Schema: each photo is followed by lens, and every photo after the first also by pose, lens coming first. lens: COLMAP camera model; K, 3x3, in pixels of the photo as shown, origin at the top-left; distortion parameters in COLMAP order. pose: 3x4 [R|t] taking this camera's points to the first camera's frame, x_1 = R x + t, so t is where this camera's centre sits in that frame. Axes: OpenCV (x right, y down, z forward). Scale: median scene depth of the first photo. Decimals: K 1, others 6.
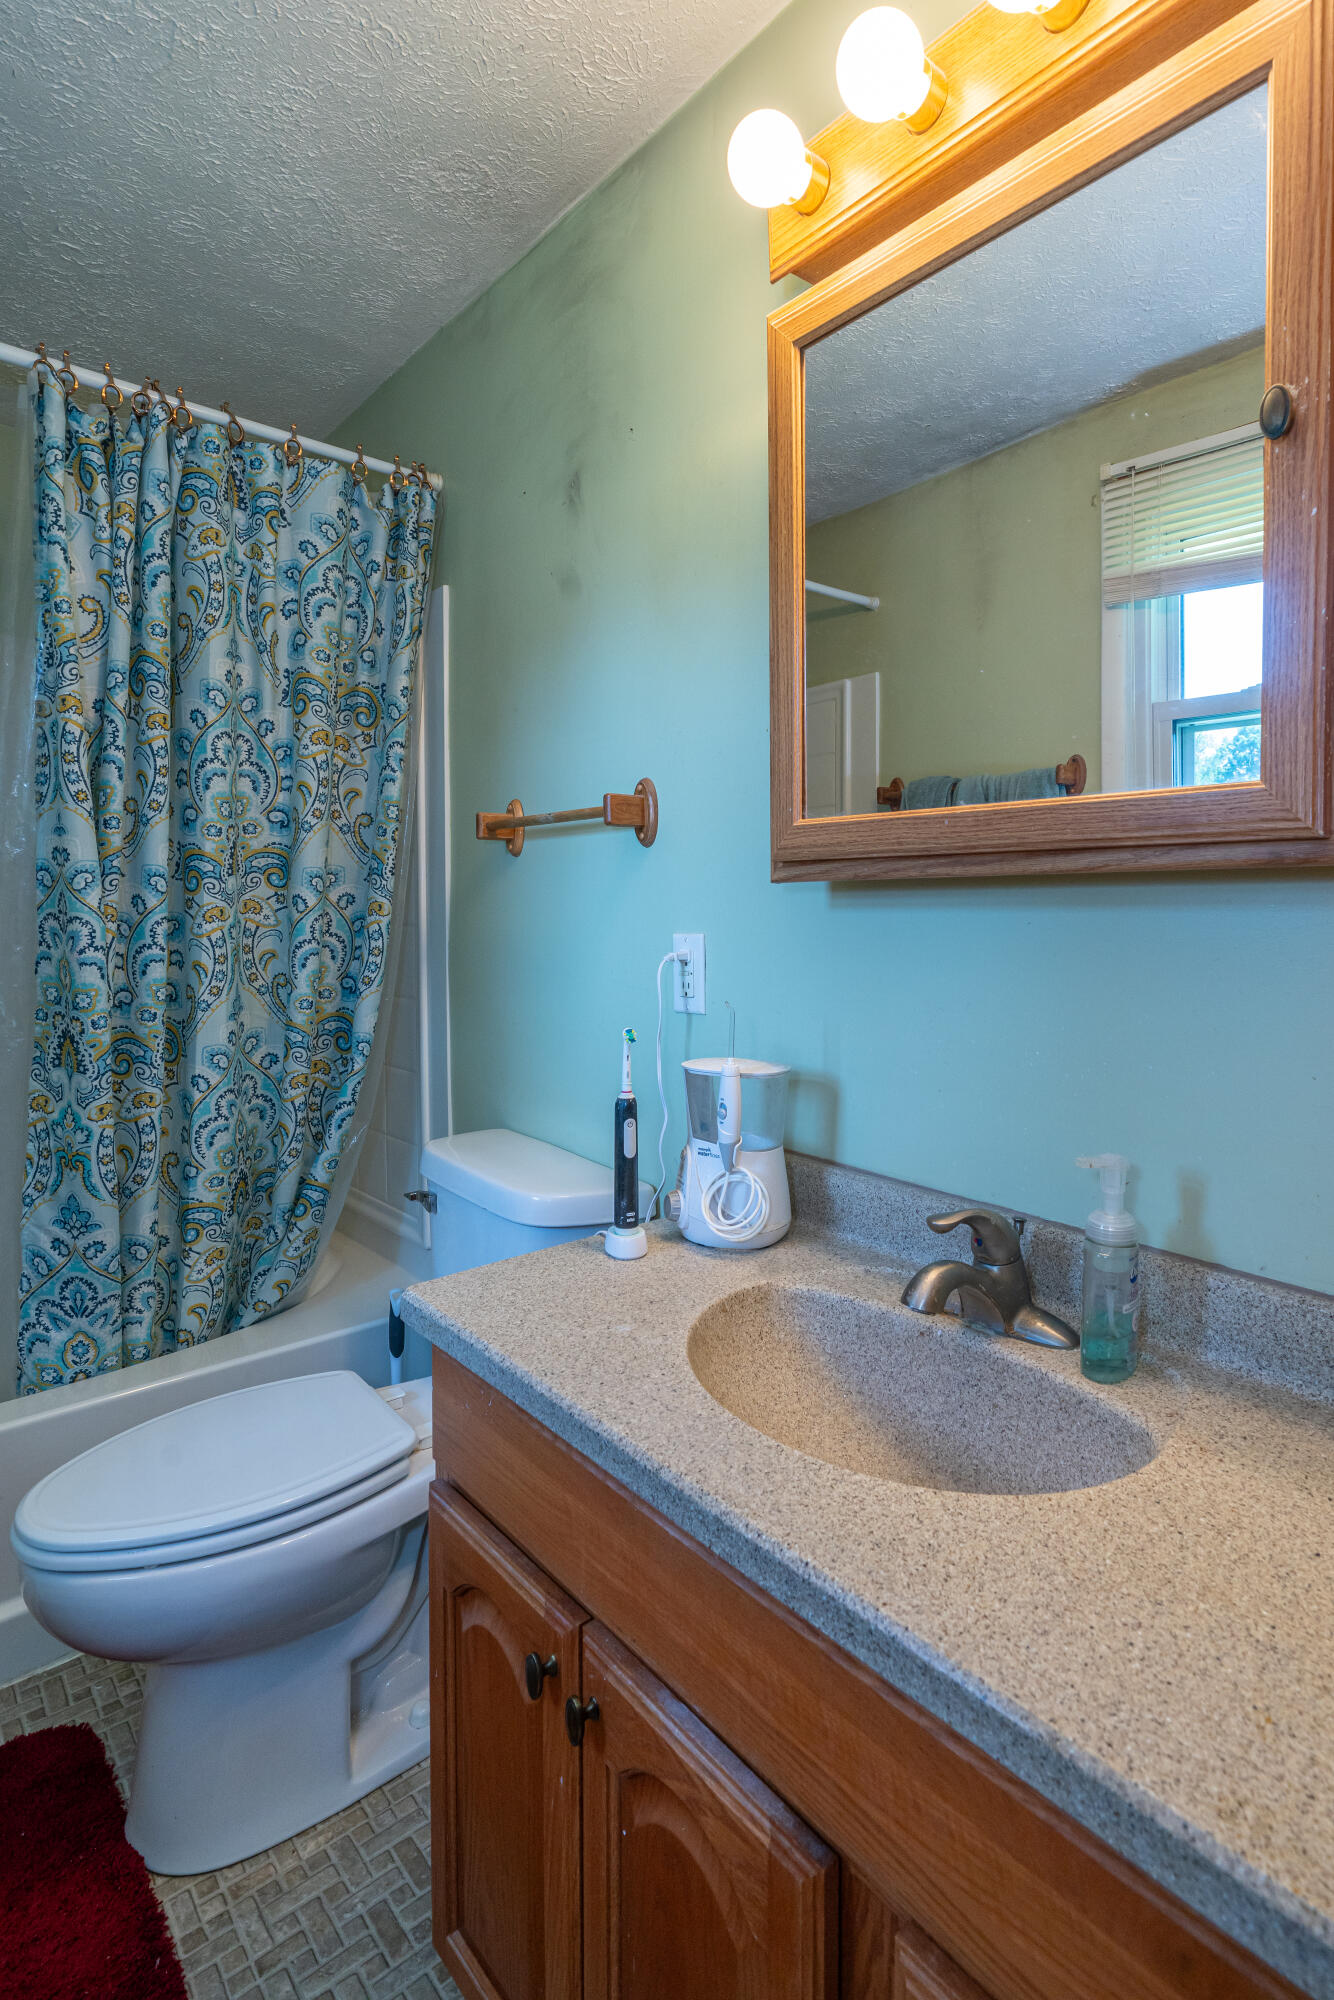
lens RADIAL K [[1014.8, 0, 750.1], [0, 1014.8, 934.1], [0, 0, 1]] dist [-0.002169, 0.000046]
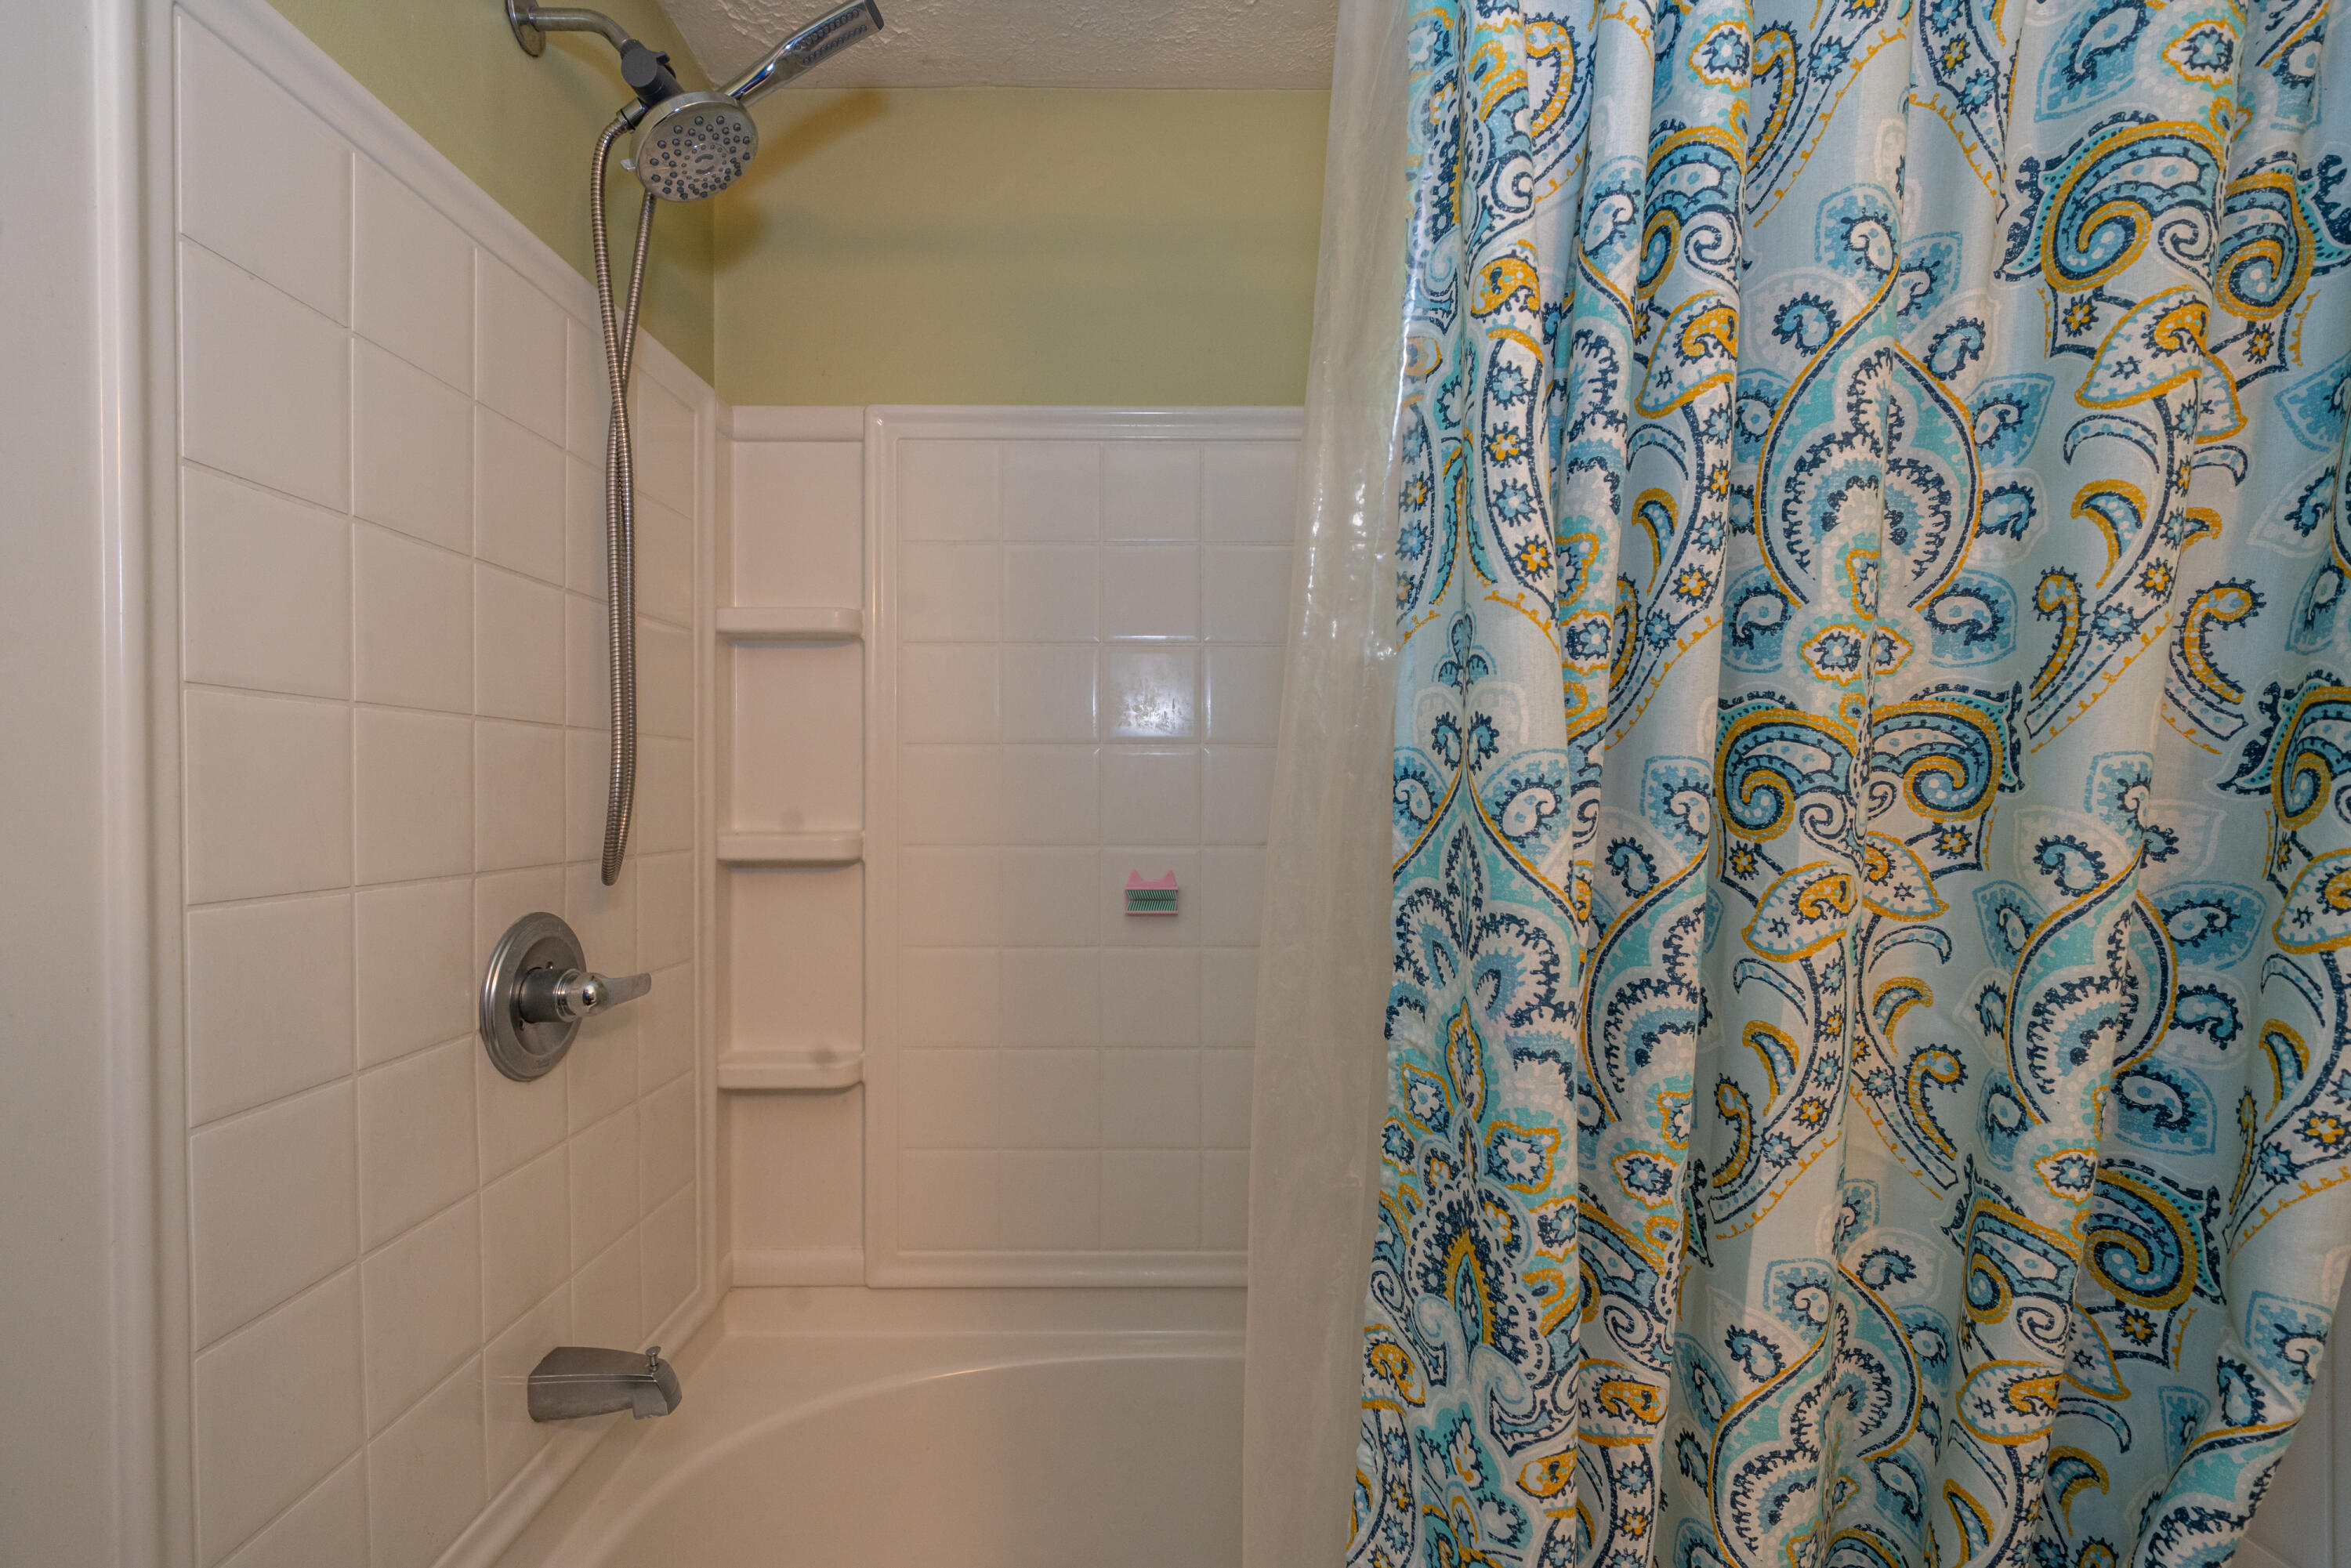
lens RADIAL K [[1074.7, 0, 1156.0], [0, 1074.7, 791.4], [0, 0, 1]] dist [-0.000160, 0.001055]
pose [[0.743023, 0.003376, -0.669258, -0.479786], [-0.018175, 0.999720, -0.015135, -0.048157], [0.669019, 0.023410, 0.742876, 0.610904]]
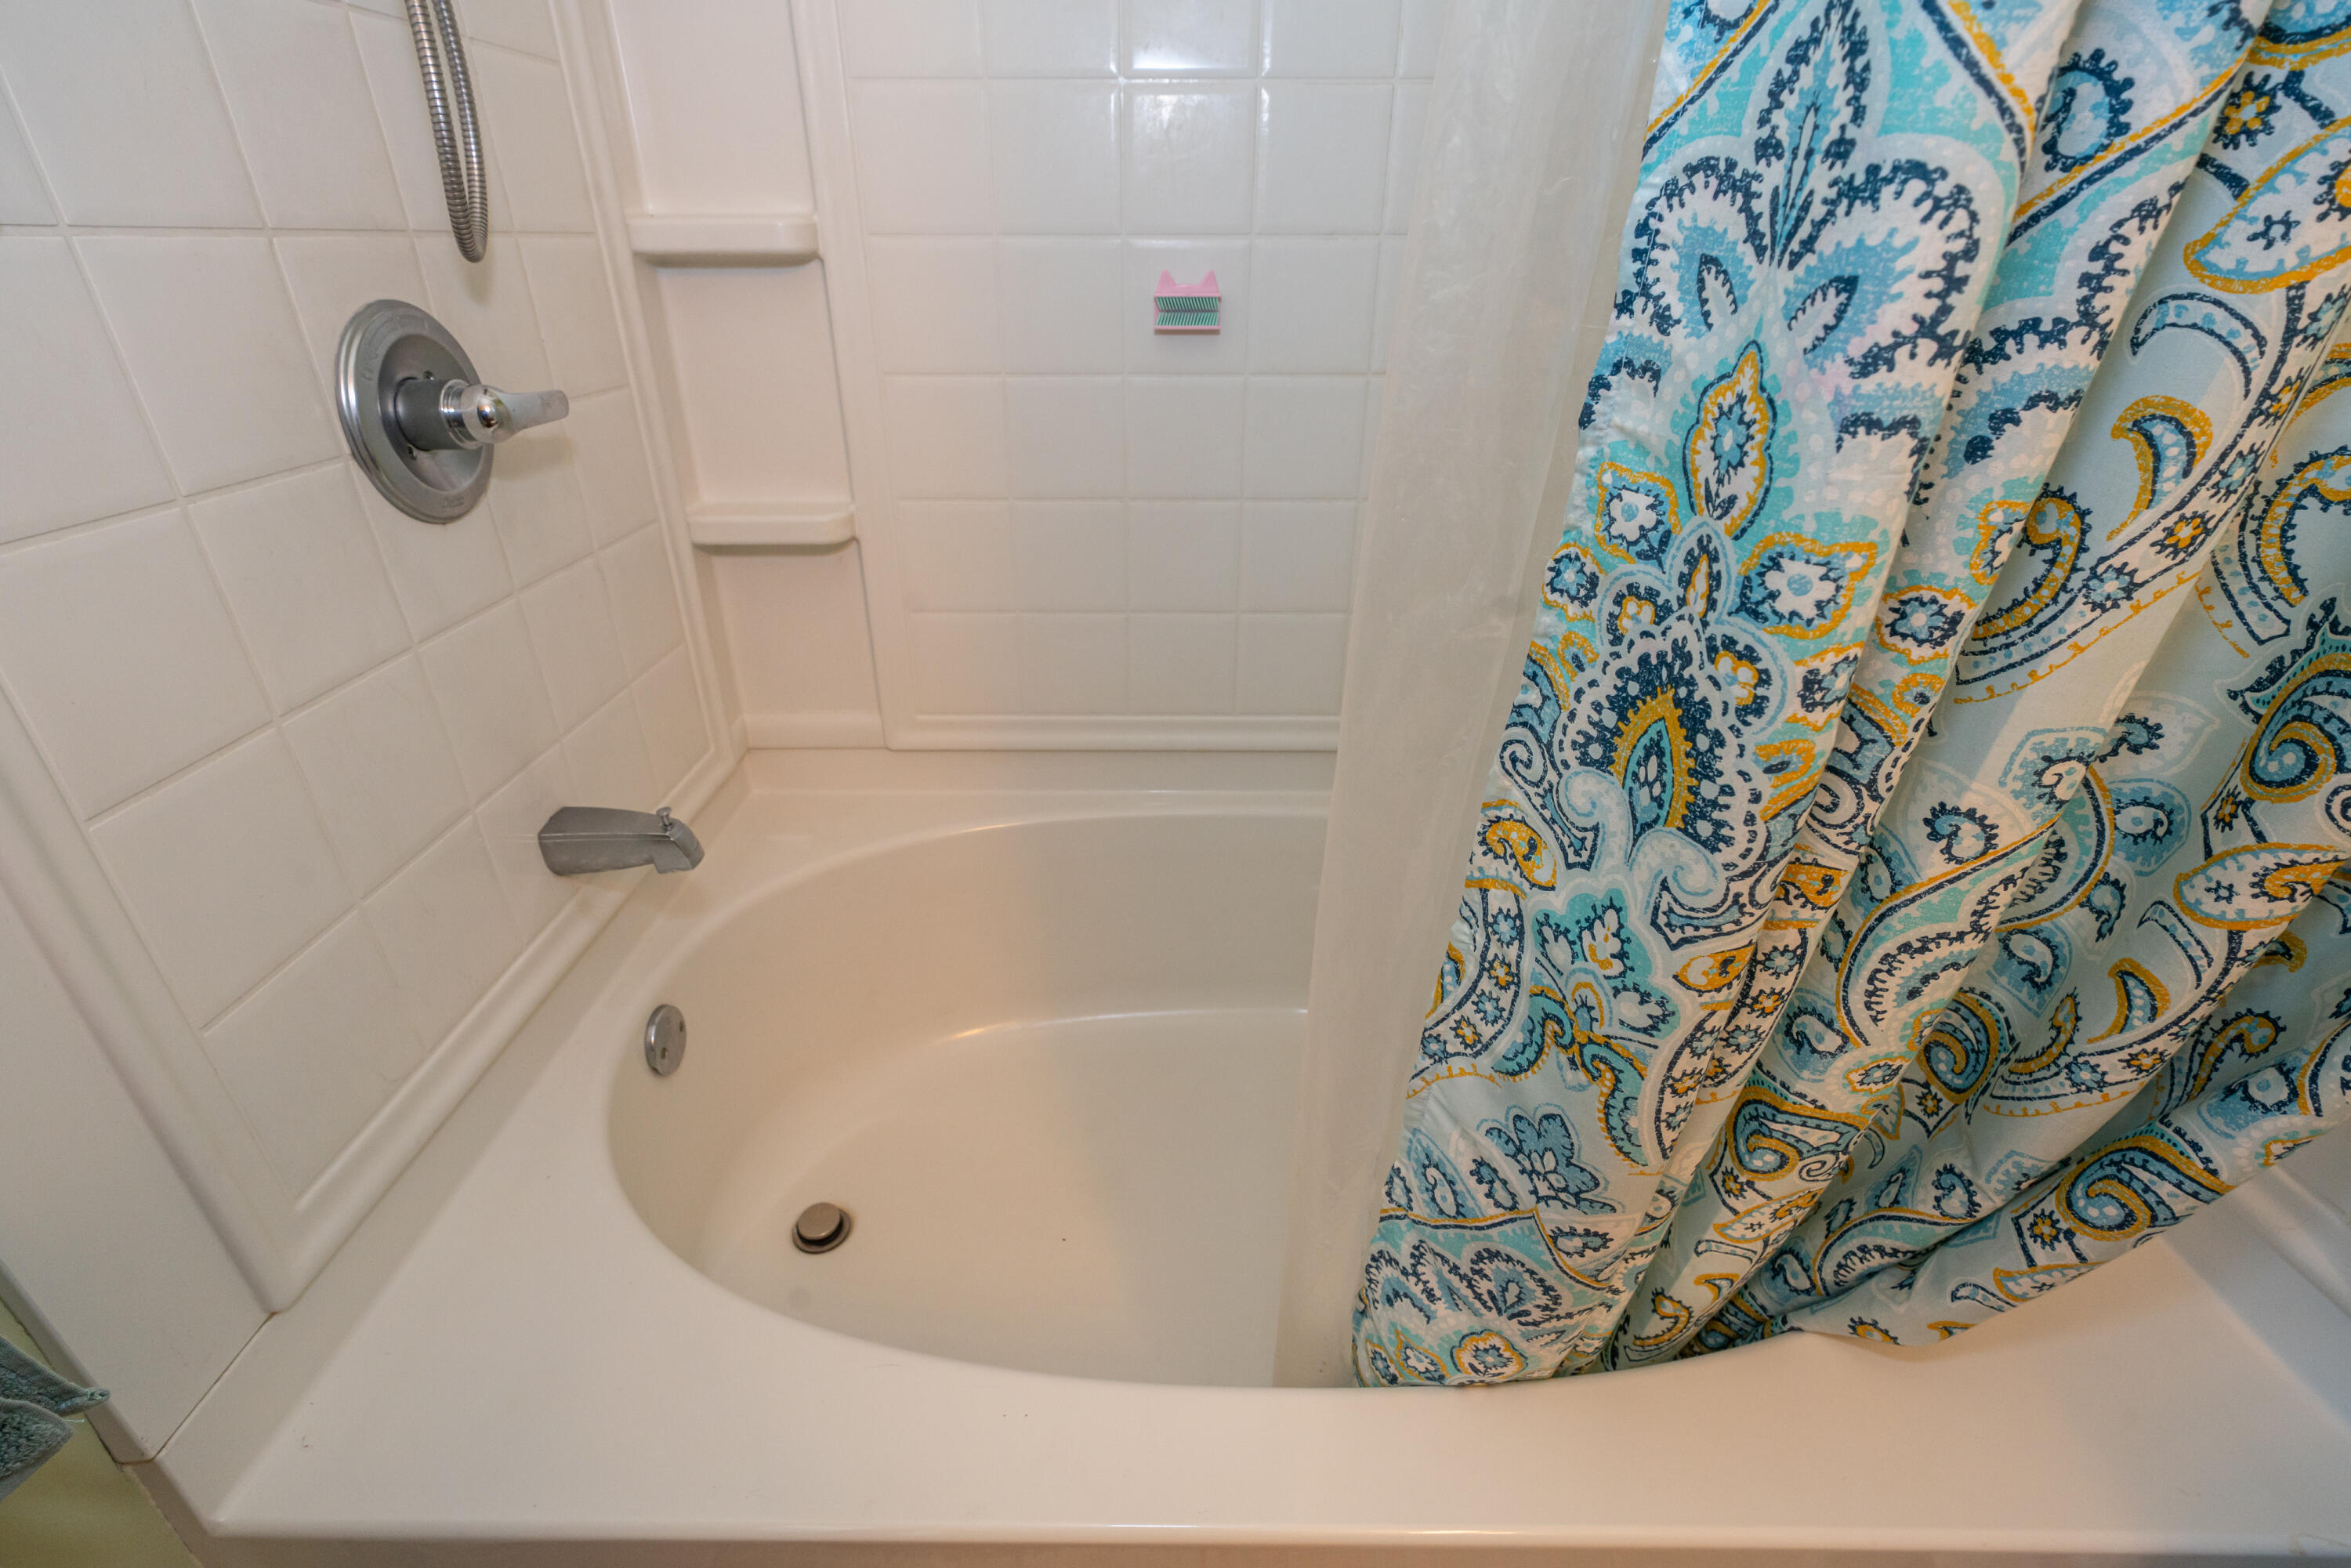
lens RADIAL K [[1074.7, 0, 1155.4], [0, 1074.7, 798.8], [0, 0, 1]] dist [-0.000160, 0.001055]
pose [[0.737742, 0.315315, -0.596919, -0.573921], [-0.018648, 0.893398, 0.448879, 0.001507], [0.674825, -0.320026, 0.664977, 0.686412]]
